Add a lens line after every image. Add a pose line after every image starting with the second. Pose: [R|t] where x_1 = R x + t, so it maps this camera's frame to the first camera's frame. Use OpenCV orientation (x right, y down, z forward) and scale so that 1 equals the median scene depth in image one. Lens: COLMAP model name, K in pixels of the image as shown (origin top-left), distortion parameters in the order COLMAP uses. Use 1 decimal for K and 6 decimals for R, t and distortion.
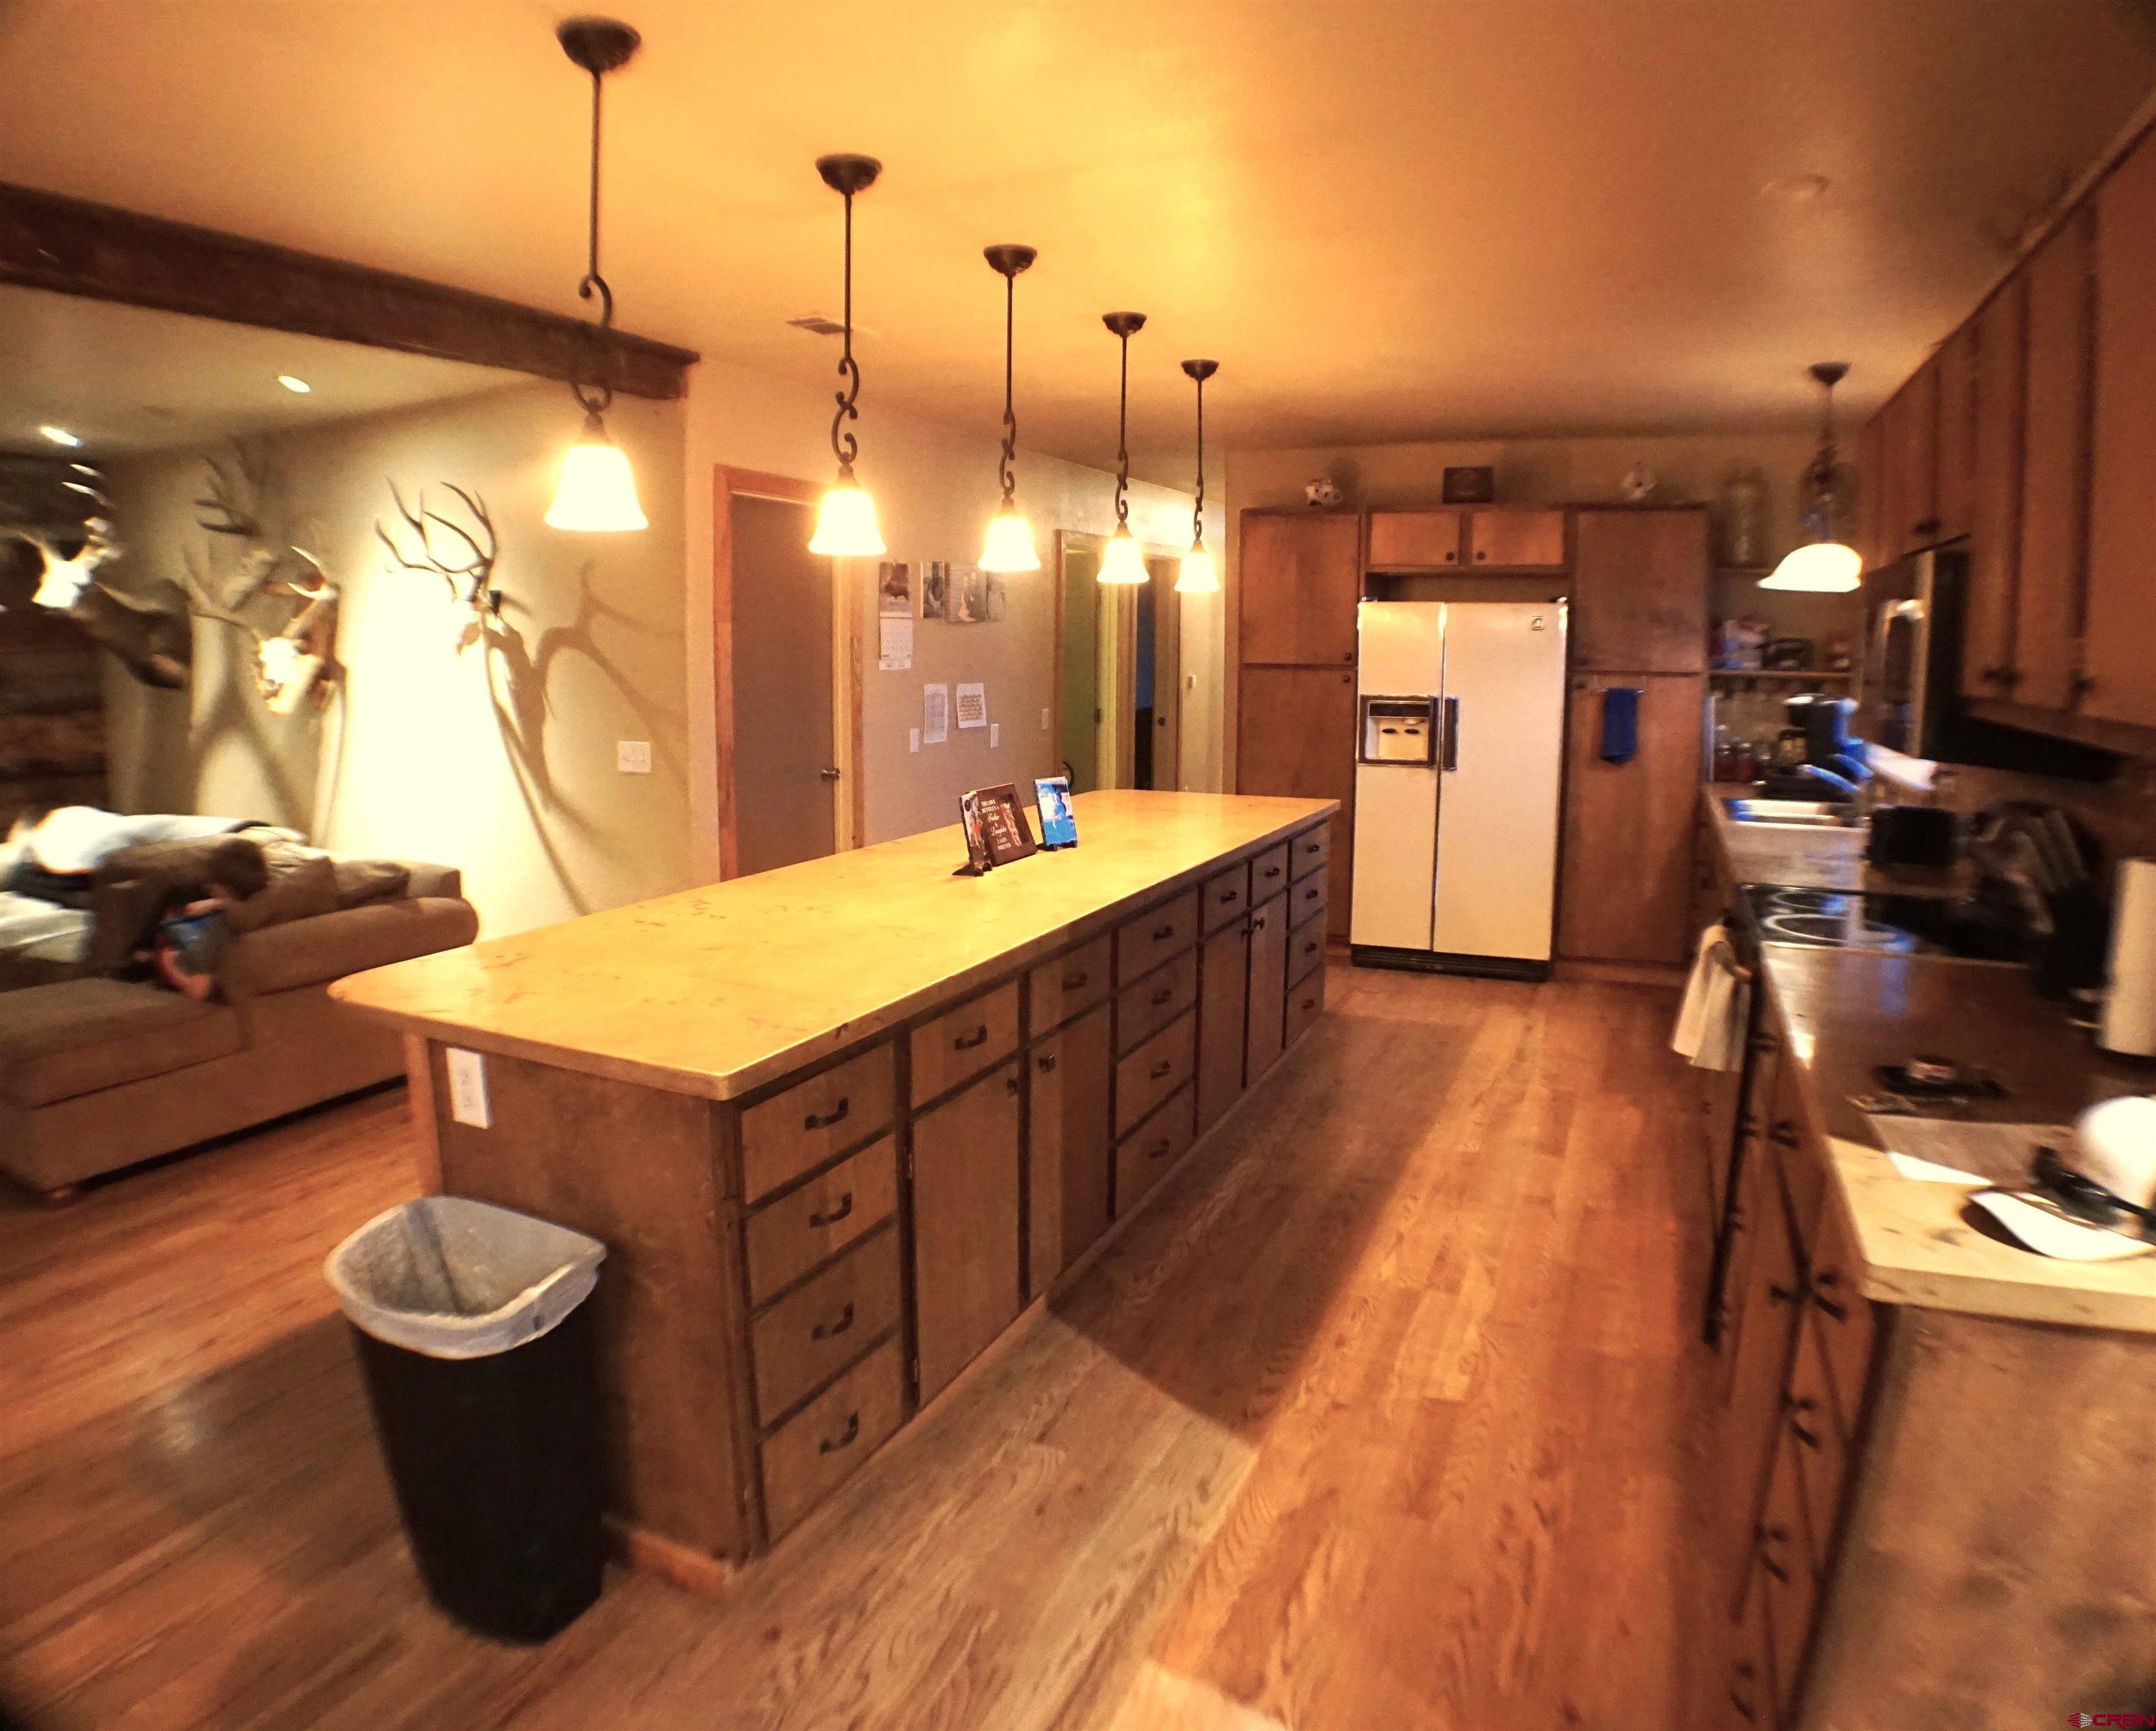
lens RADIAL K [[1316.0, 0, 1065.4], [0, 1316.0, 825.4], [0, 0, 1]] dist [-0.135670, 0.001245]
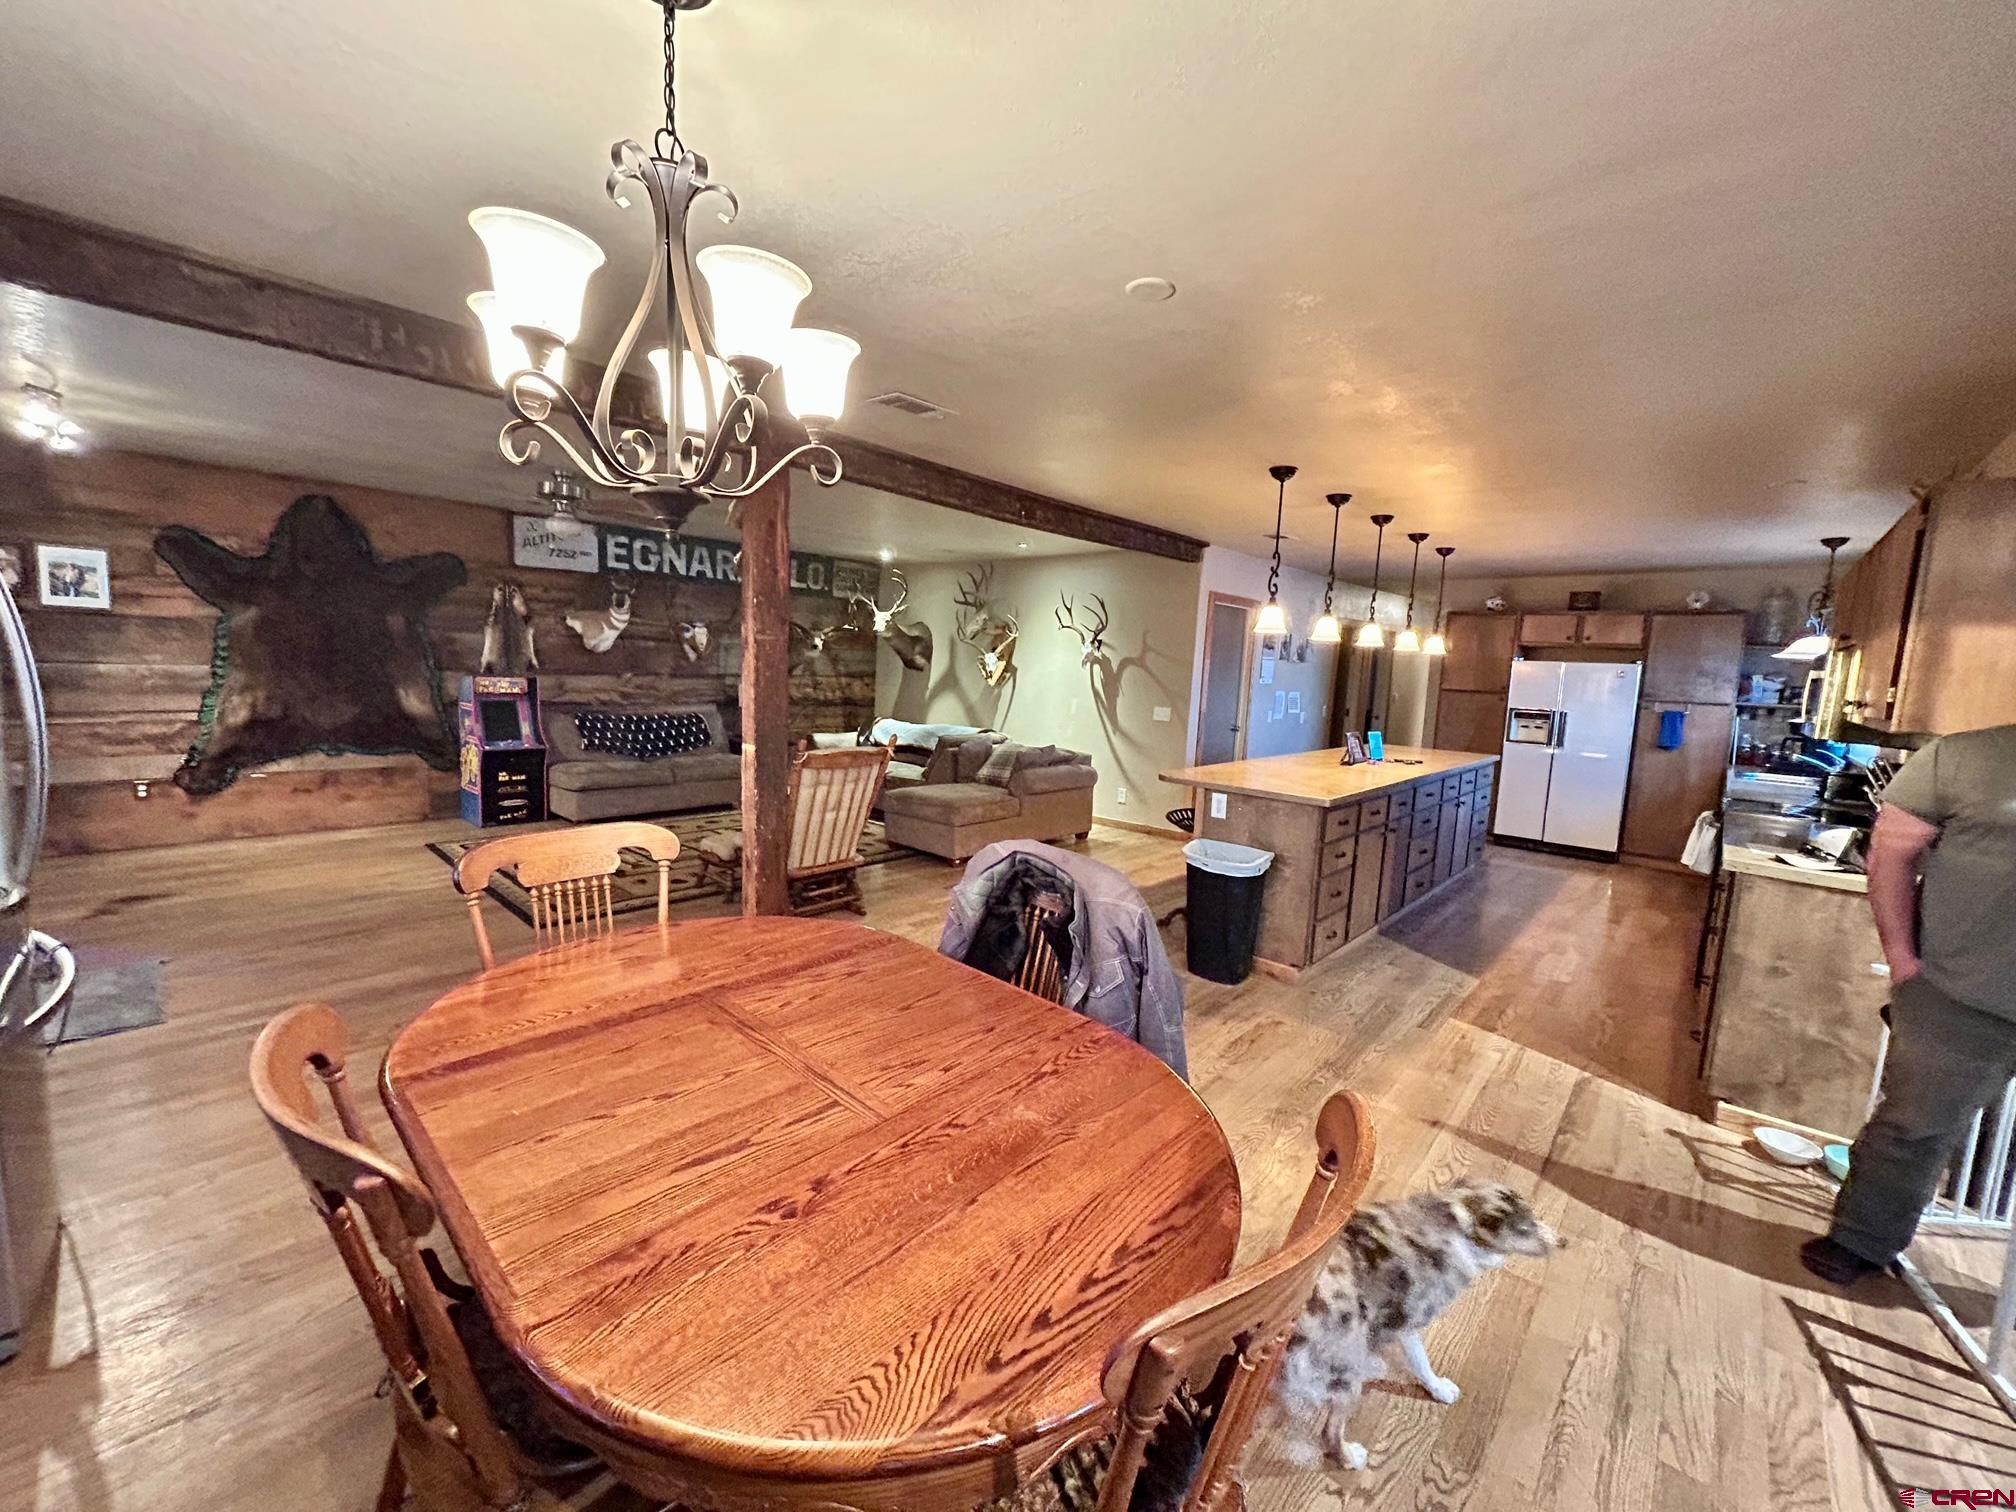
lens RADIAL K [[807.5, 0, 1008.0], [0, 807.5, 756.0], [0, 0, 1]] dist [-0.000987, 0.000711]
pose [[0.954710, 0.074886, -0.287961, -0.156898], [-0.082622, 0.996471, -0.014788, 0.060550], [0.285837, 0.037910, 0.957528, -0.426782]]
